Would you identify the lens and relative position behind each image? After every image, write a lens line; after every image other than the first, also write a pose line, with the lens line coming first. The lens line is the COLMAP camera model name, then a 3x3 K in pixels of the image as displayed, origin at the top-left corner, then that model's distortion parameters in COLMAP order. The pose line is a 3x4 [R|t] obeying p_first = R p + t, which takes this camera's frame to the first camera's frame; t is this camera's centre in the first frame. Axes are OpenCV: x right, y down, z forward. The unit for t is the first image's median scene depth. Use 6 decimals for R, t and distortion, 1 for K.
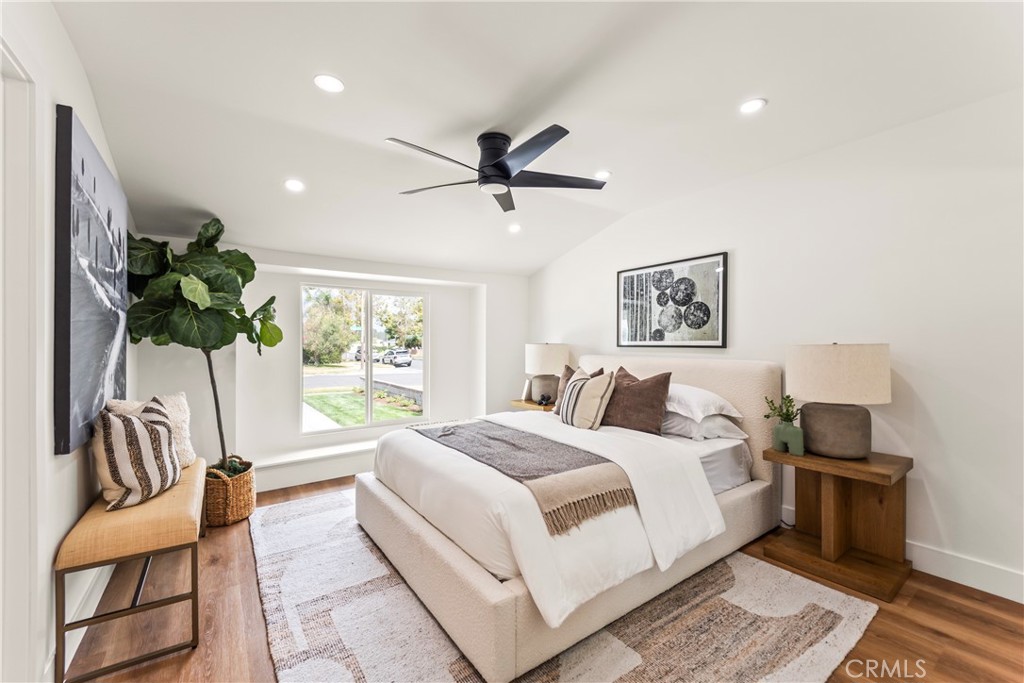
lens RADIAL K [[410.8, 0, 514.3], [0, 410.8, 346.2], [0, 0, 1]] dist [0.016090, -0.006696]
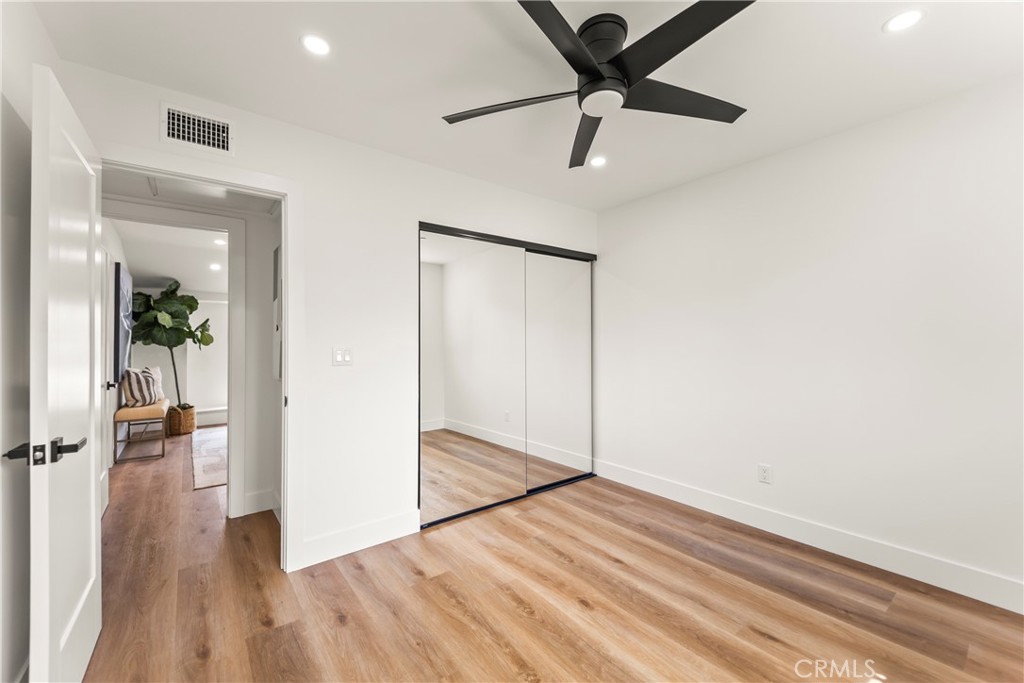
lens RADIAL K [[410.8, 0, 510.6], [0, 410.8, 338.1], [0, 0, 1]] dist [0.016090, -0.006696]
pose [[0.999305, -0.005468, 0.036886, 0.902186], [0.006064, 0.999852, -0.016082, 0.007083], [-0.036793, 0.016294, 0.999190, -1.158326]]
